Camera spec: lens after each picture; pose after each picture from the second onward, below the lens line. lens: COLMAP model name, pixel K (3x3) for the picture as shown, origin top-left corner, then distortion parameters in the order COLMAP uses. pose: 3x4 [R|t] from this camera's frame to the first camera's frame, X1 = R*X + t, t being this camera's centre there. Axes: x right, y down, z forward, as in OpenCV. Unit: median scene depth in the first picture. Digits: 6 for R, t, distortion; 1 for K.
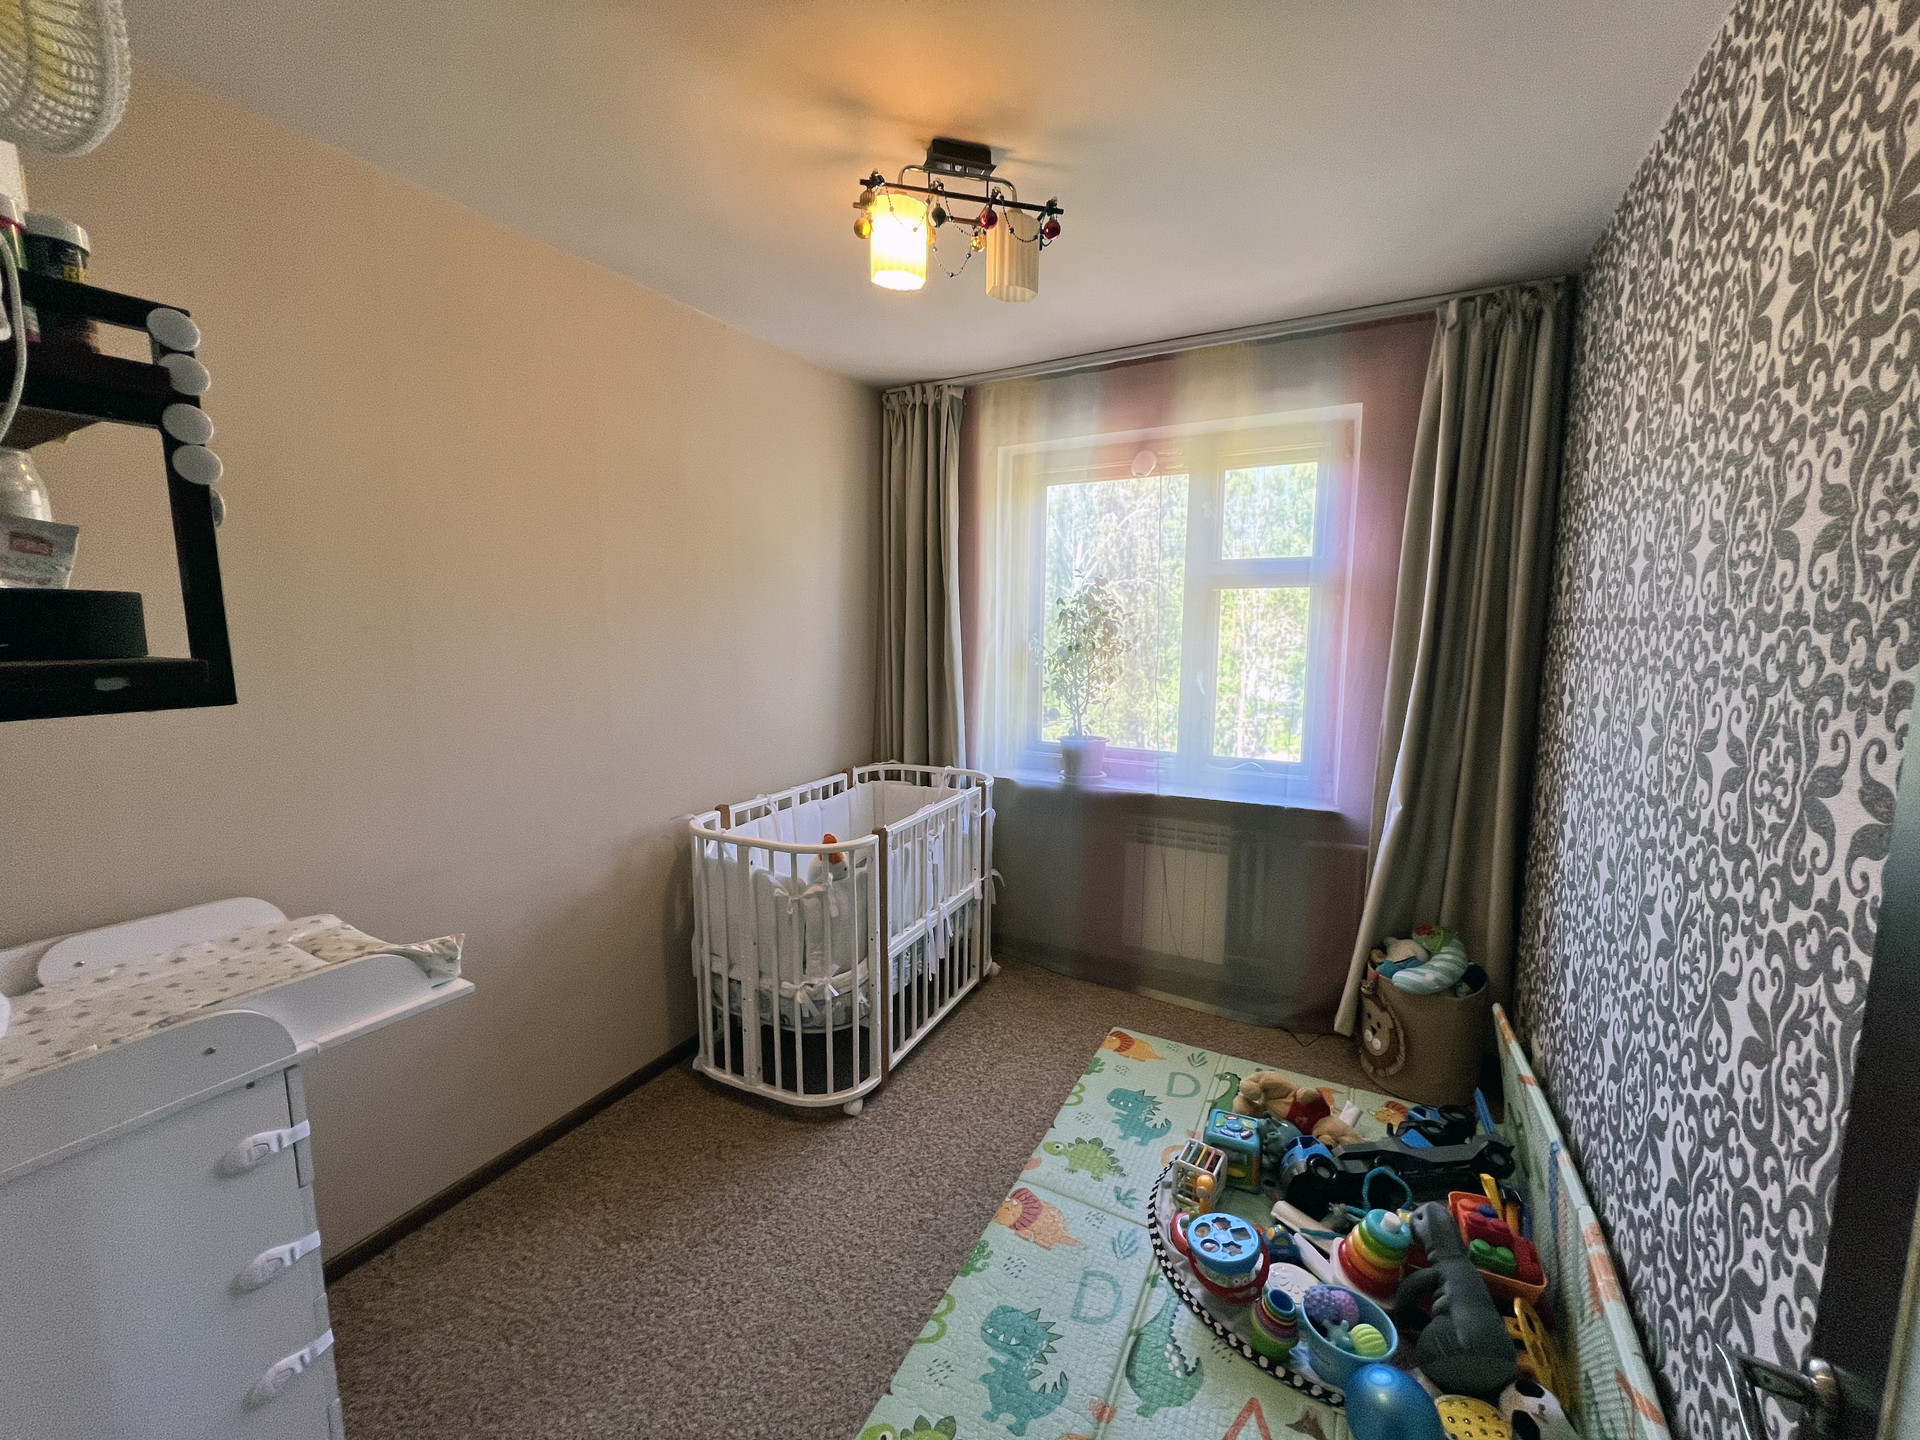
lens RADIAL K [[772.9, 0, 948.1], [0, 772.9, 727.2], [0, 0, 1]] dist [0.013239, -0.000095]
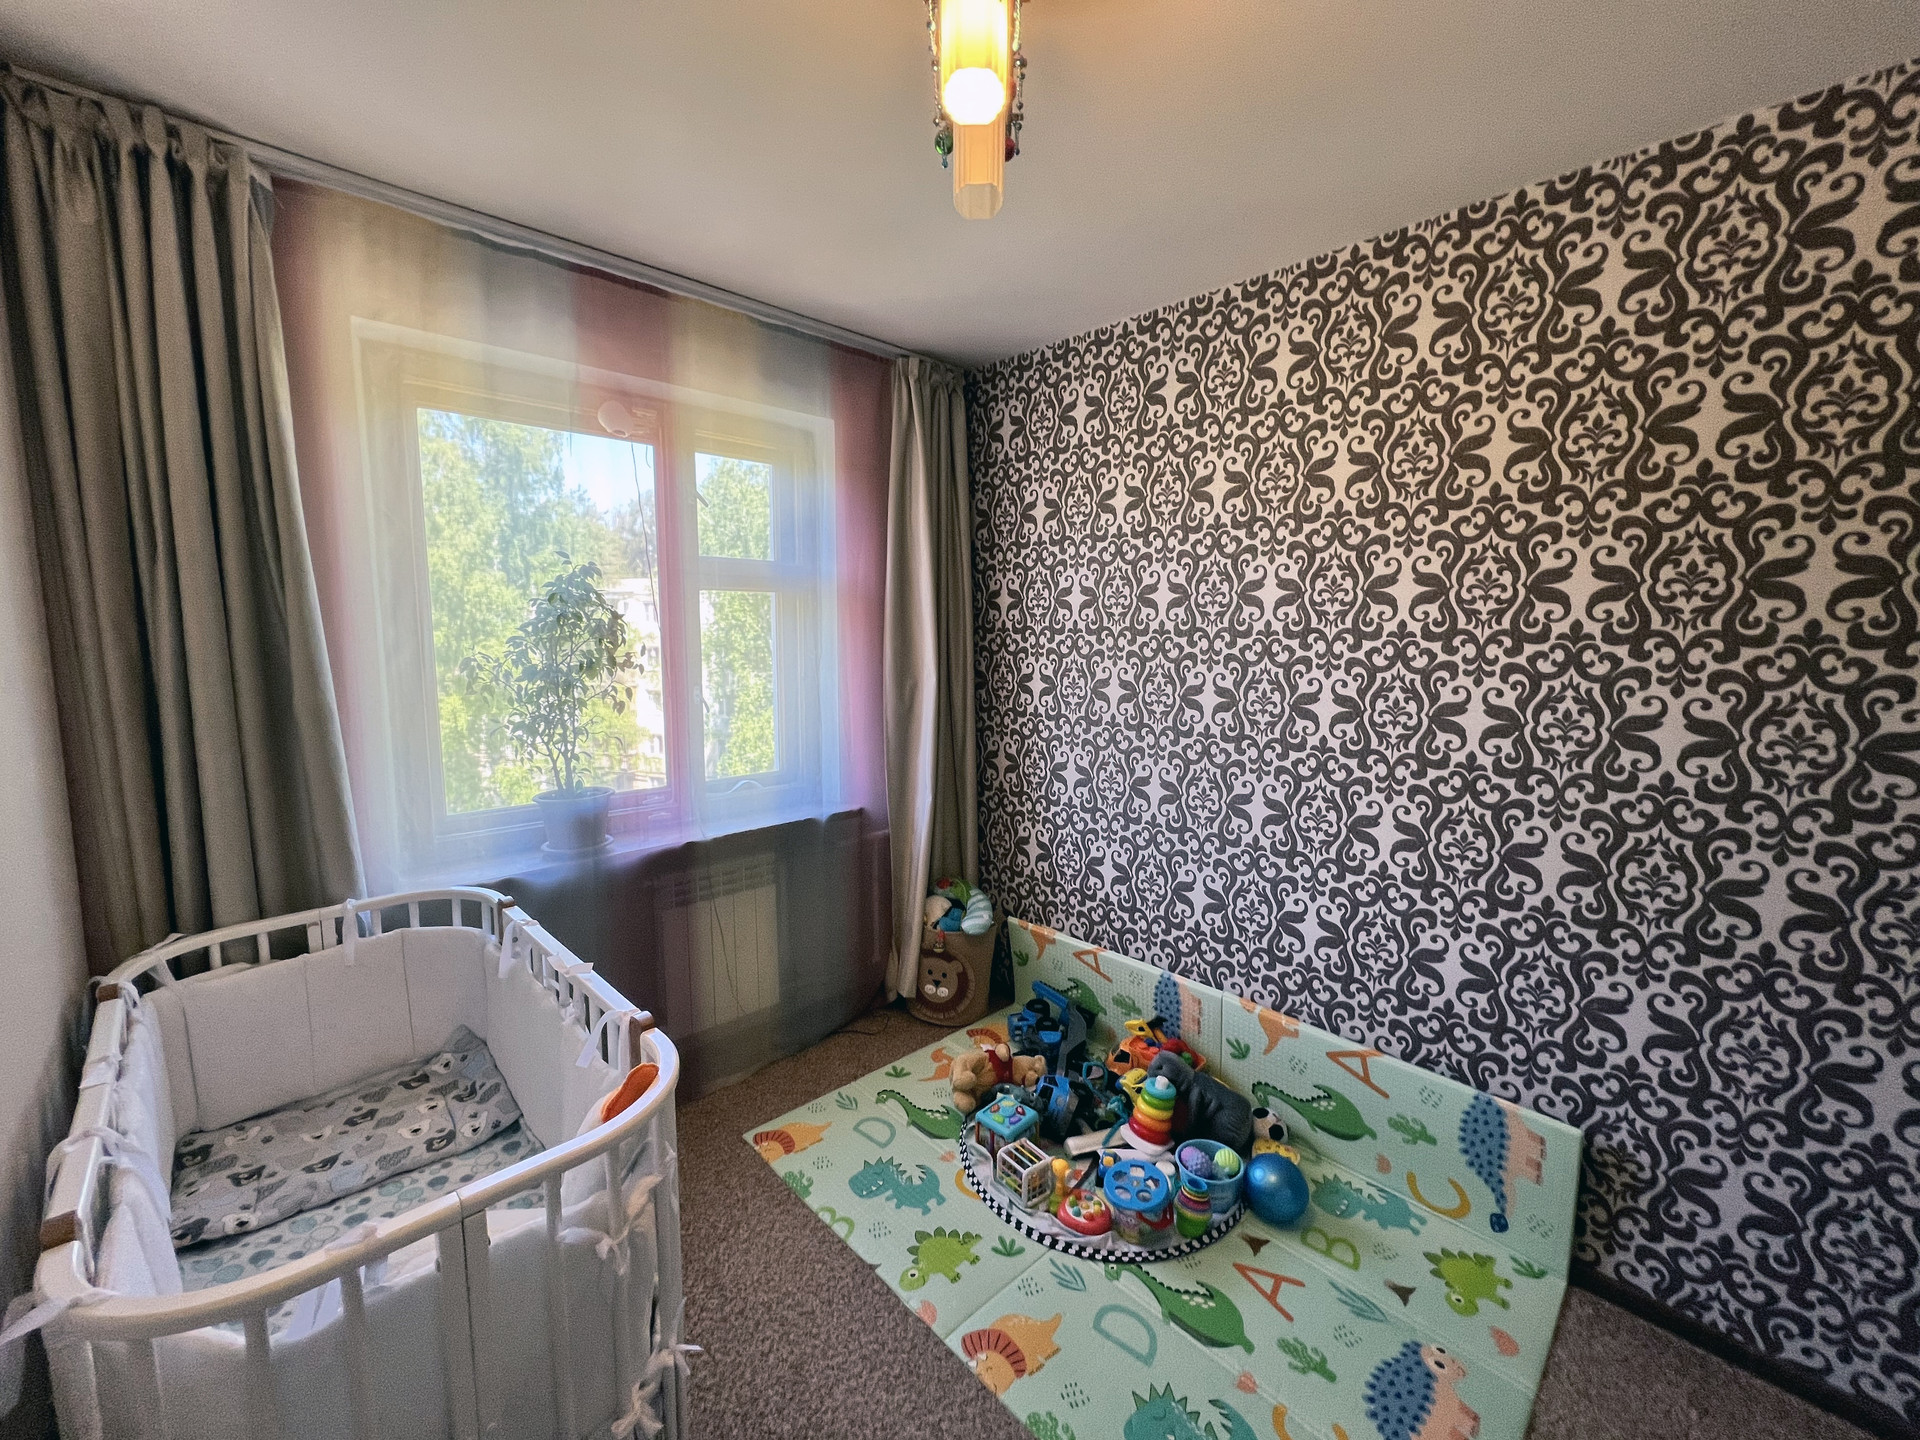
lens RADIAL K [[772.2, 0, 955.6], [0, 772.2, 723.8], [0, 0, 1]] dist [-0.001734, -0.000110]
pose [[0.308480, -0.123413, 0.943191, -0.470565], [0.120480, 0.988632, 0.089955, -0.088274], [-0.943570, 0.085887, 0.319842, 0.567126]]
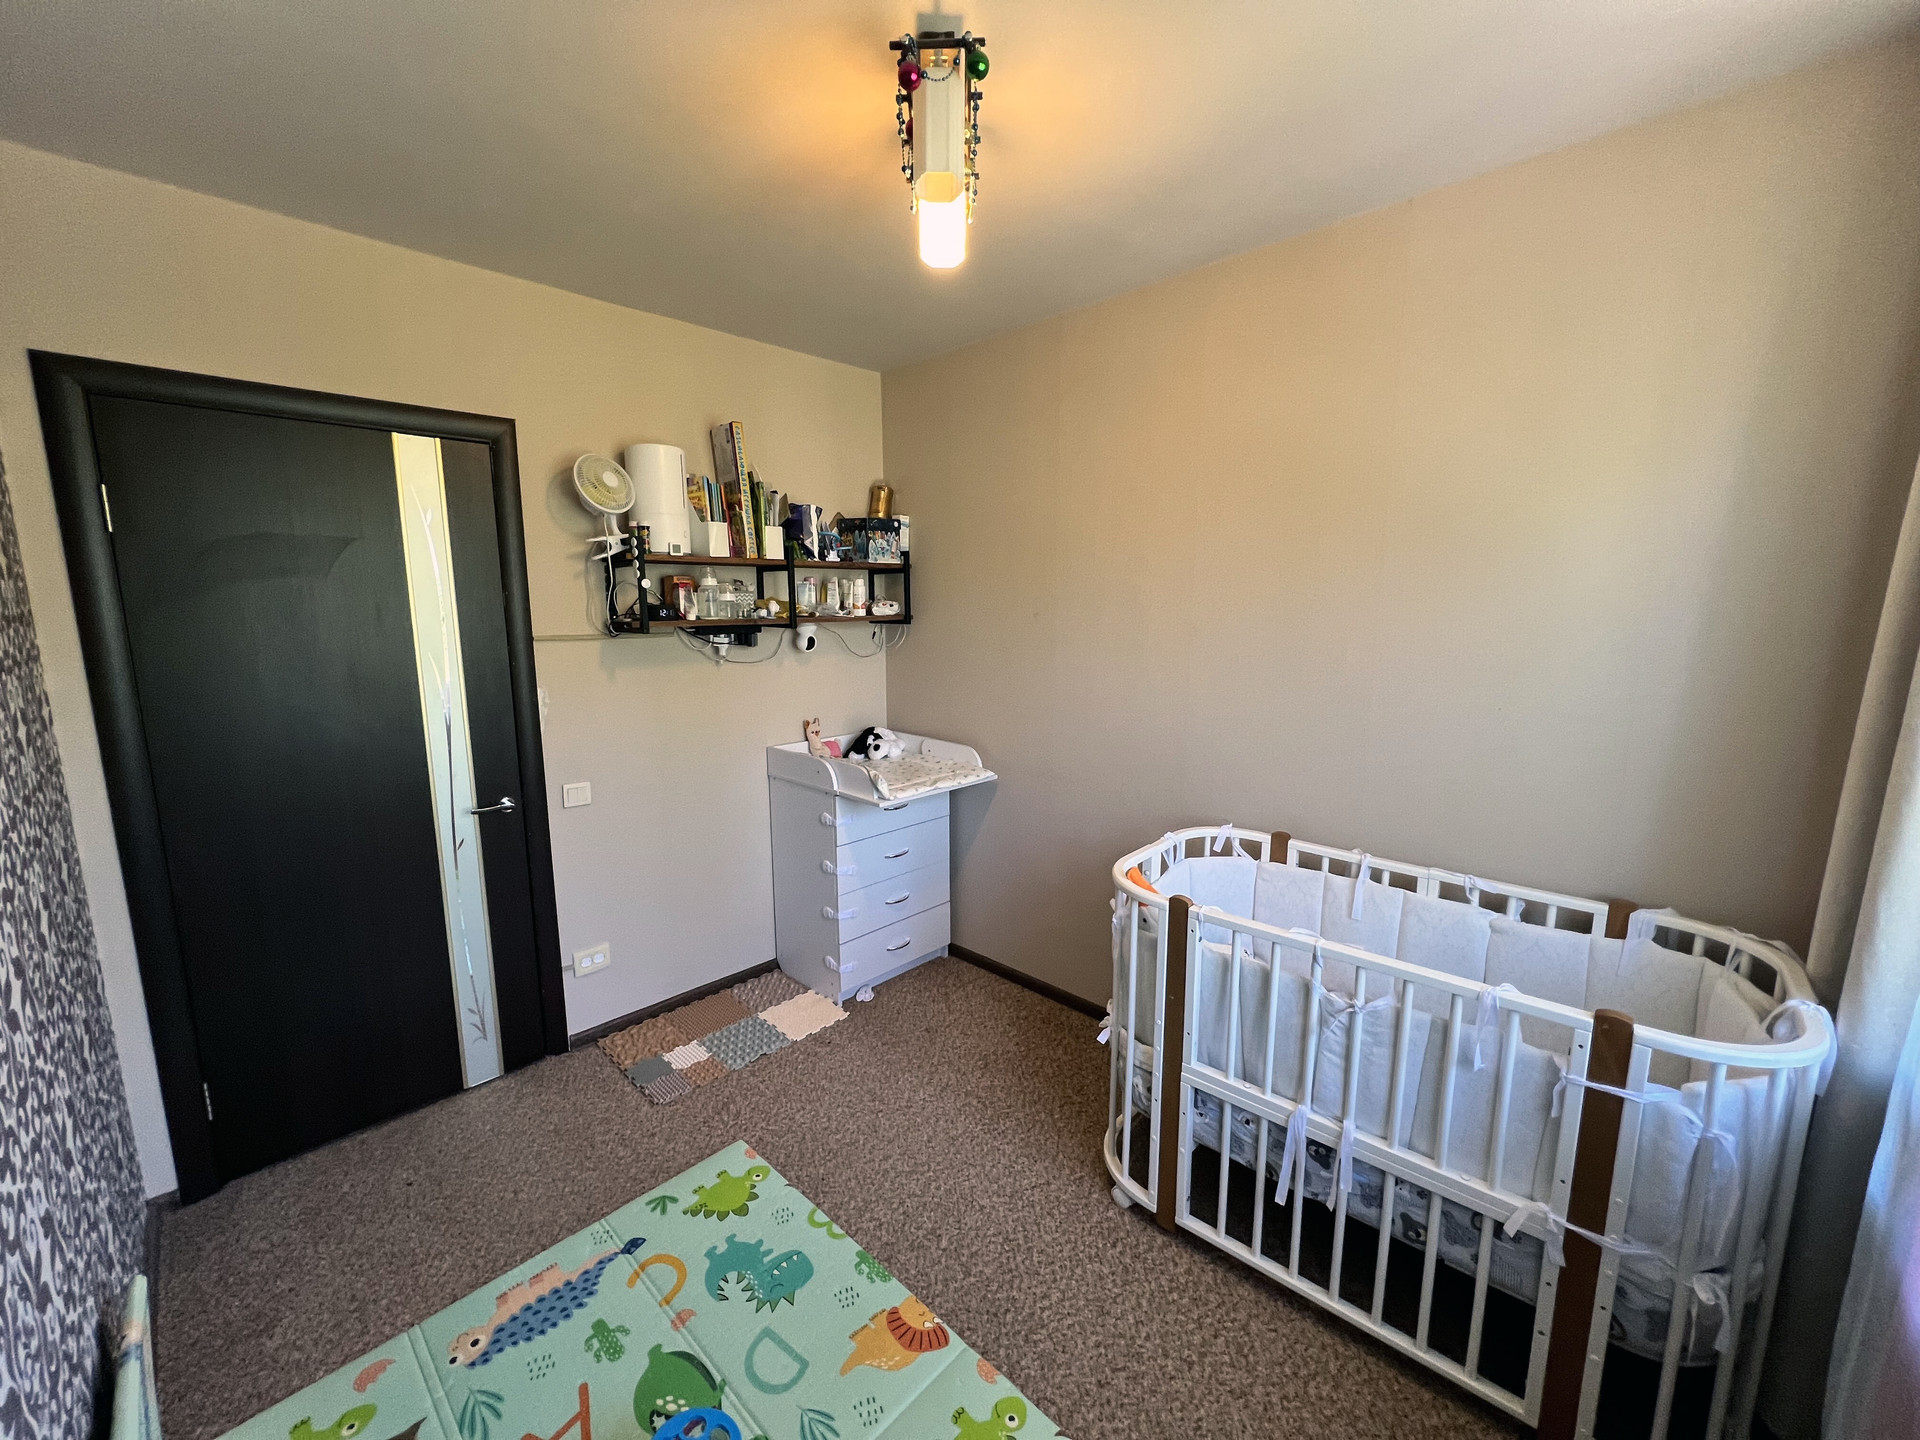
lens RADIAL K [[772.9, 0, 956.1], [0, 772.9, 717.3], [0, 0, 1]] dist [0.013239, -0.000095]
pose [[-0.263411, 0.139568, -0.954534, 0.617358], [-0.133602, 0.974666, 0.179380, -0.132197], [0.955388, 0.174778, -0.238091, 0.883070]]
